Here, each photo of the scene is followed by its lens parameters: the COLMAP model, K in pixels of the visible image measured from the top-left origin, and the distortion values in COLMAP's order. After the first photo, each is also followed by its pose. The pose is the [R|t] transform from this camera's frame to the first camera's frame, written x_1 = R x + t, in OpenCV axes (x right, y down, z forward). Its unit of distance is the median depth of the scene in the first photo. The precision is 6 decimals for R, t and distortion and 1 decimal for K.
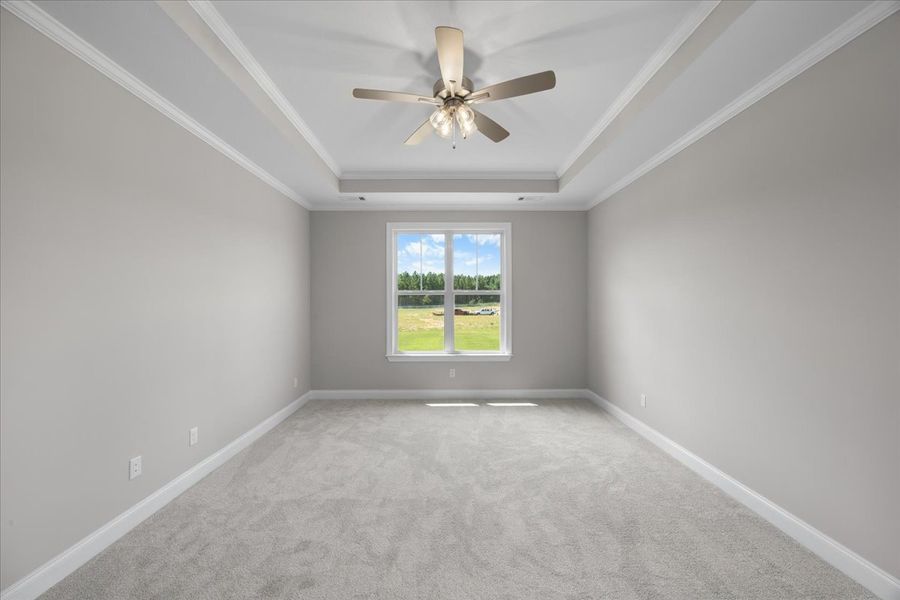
lens RADIAL K [[357.4, 0, 453.9], [0, 357.4, 301.4], [0, 0, 1]] dist [-0.000011, -0.000130]
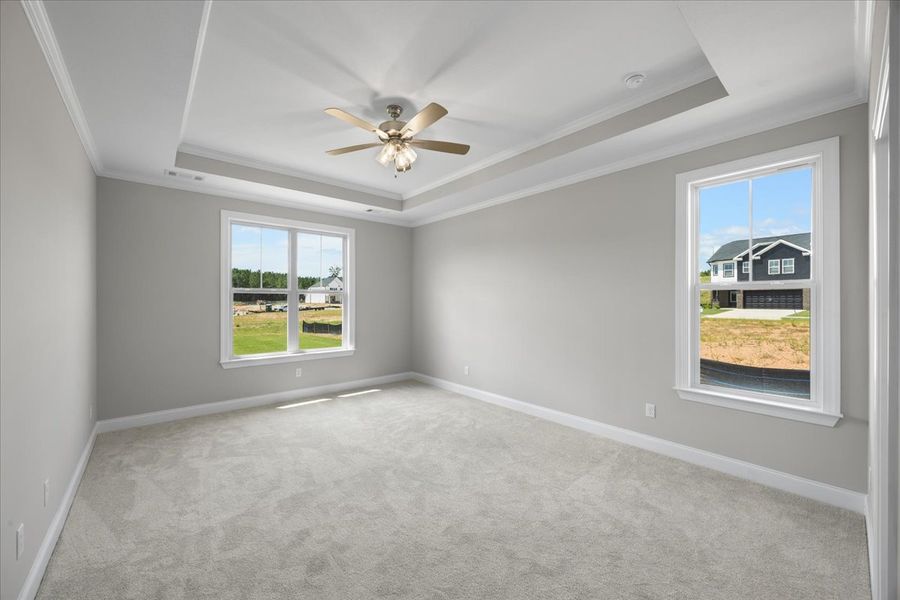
lens RADIAL K [[367.4, 0, 448.4], [0, 367.4, 298.5], [0, 0, 1]] dist [0.002212, 0.000253]
pose [[0.751162, 0.007149, 0.660079, -0.436814], [-0.003882, 0.999972, -0.006413, -0.000304], [-0.660107, 0.002255, 0.751169, -0.047870]]
